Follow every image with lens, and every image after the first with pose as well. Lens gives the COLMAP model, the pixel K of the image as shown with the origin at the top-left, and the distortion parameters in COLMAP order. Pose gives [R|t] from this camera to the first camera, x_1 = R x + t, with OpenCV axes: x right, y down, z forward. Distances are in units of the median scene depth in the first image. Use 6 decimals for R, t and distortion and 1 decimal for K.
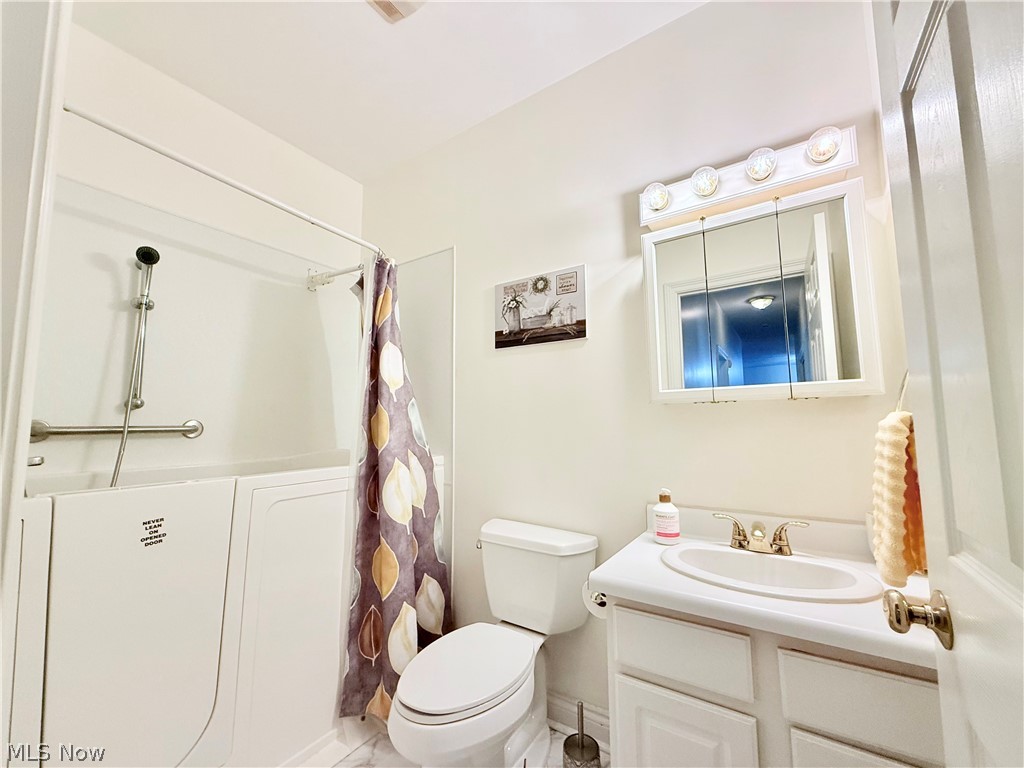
lens RADIAL K [[417.2, 0, 512.0], [0, 417.2, 384.0], [0, 0, 1]] dist [-0.000987, -0.000055]
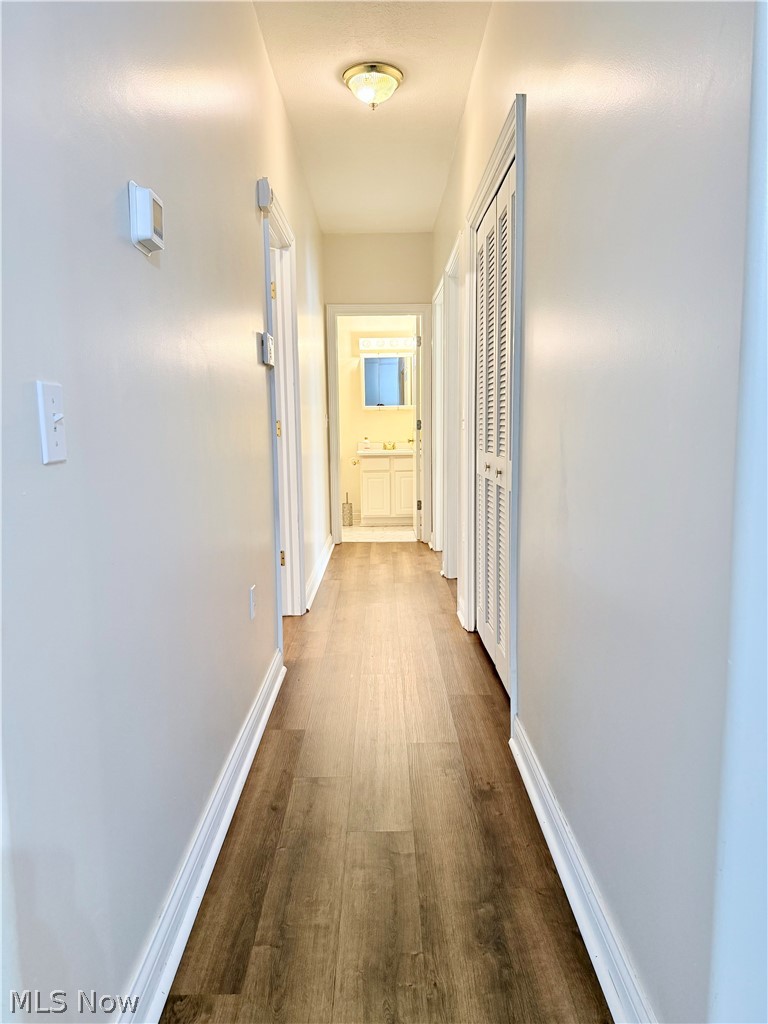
lens RADIAL K [[650.2, 0, 384.0], [0, 650.2, 512.0], [0, 0, 1]] dist [0.003971, 0.000720]
pose [[0.834775, -0.074087, 0.545584, -2.524139], [-0.050452, 0.976444, 0.209790, -0.270643], [-0.548275, -0.202654, 0.811373, -3.618558]]
